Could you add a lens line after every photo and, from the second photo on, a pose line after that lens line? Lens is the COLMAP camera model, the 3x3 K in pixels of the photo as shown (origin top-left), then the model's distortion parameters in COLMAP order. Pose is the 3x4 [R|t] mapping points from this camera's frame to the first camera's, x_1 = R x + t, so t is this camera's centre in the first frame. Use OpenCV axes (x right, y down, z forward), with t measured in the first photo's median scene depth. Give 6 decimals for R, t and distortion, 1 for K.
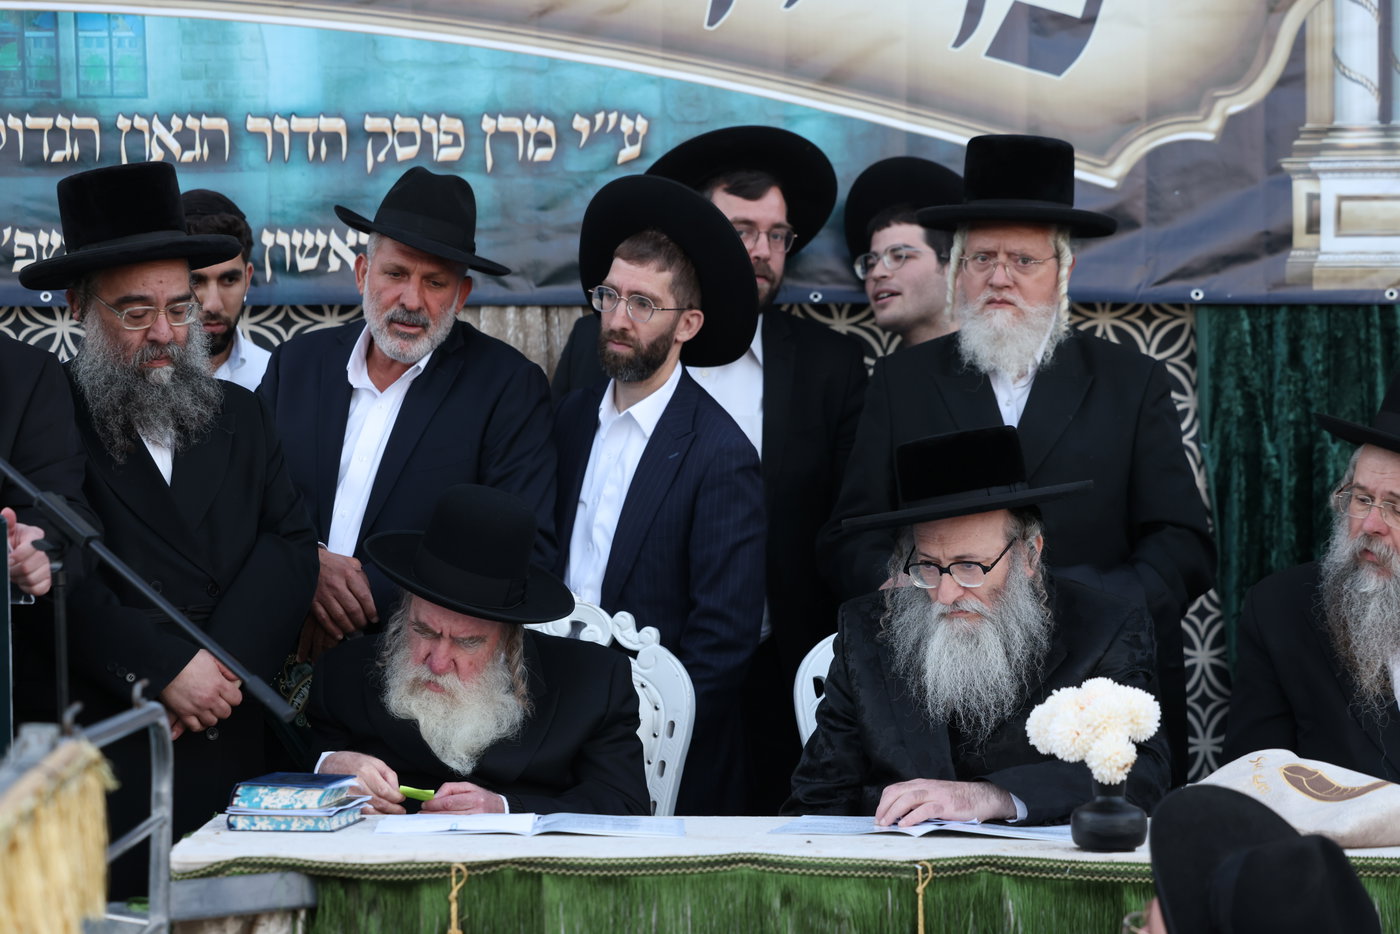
lens RADIAL K [[3920.5, 0, 676.7], [0, 3920.5, 469.3], [0, 0, 1]] dist [0.122786, 0.000000]
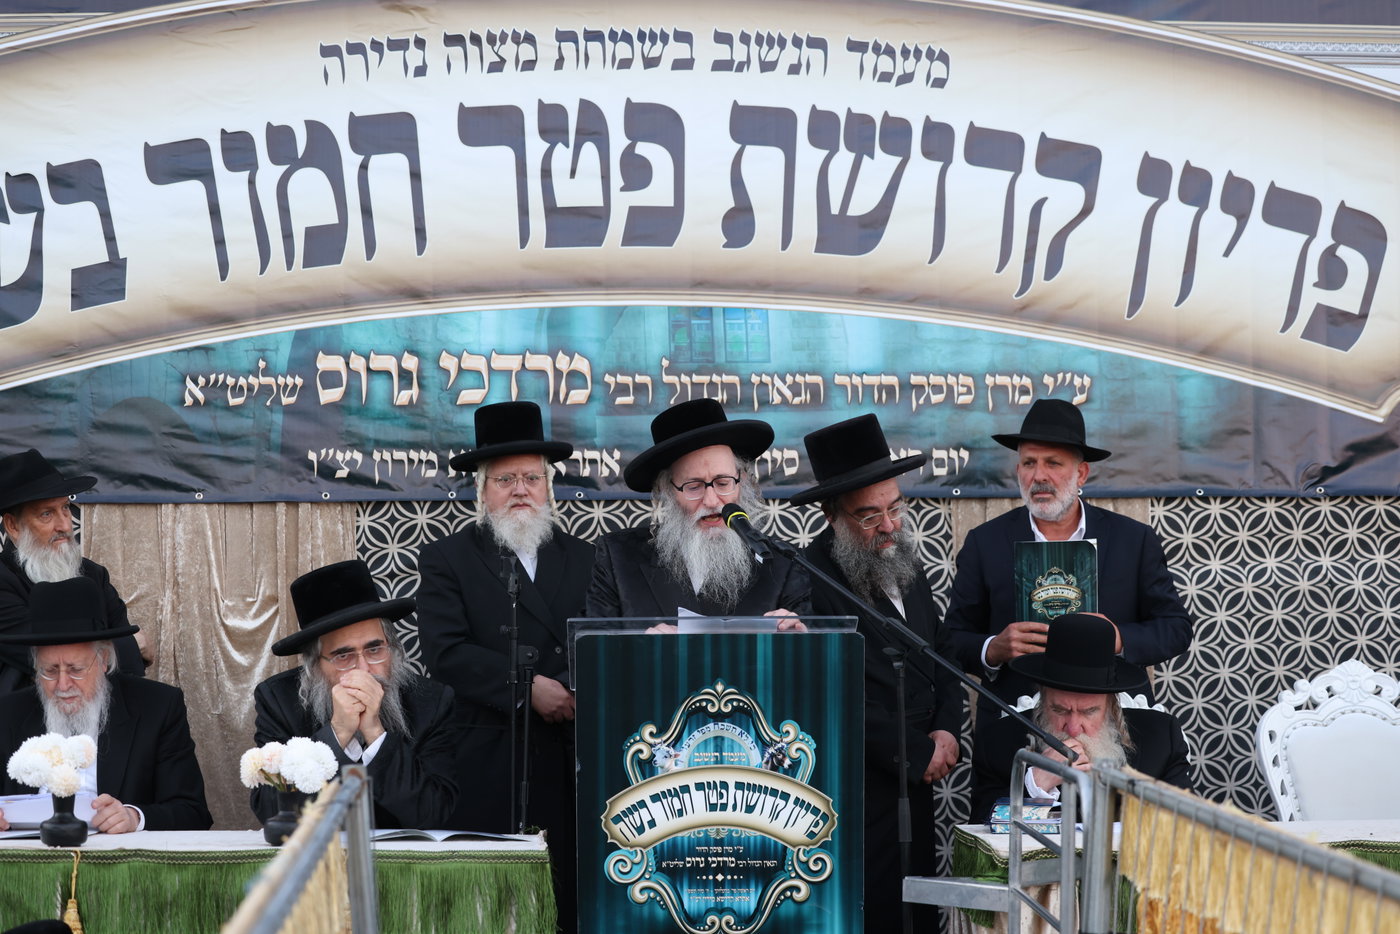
lens RADIAL K [[2730.5, 0, 689.9], [0, 2730.5, 495.4], [0, 0, 1]] dist [-0.212572, 0.000000]
pose [[0.998963, -0.000768, 0.045515, -0.214032], [0.002712, 0.999086, -0.042658, 0.002418], [-0.045440, 0.042737, 0.998052, -0.057405]]
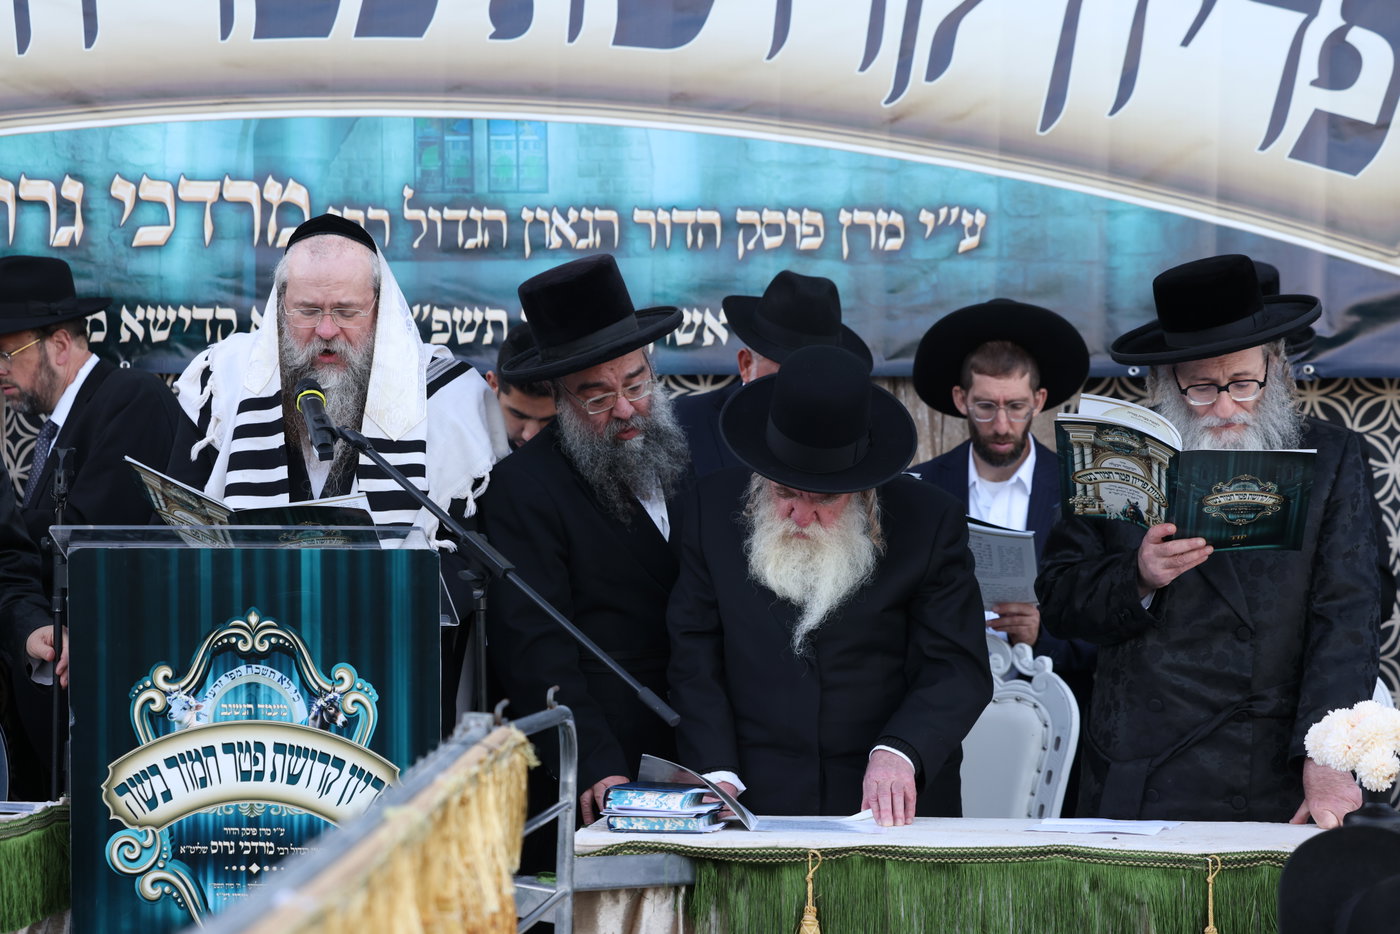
lens RADIAL K [[3844.8, 0, 708.8], [0, 3844.8, 444.1], [0, 0, 1]] dist [0.152173, 0.000000]
pose [[0.996639, 0.009965, -0.081311, 0.003964], [-0.011946, 0.999643, -0.023905, 0.004892], [0.081044, 0.024796, 0.996402, -0.111997]]
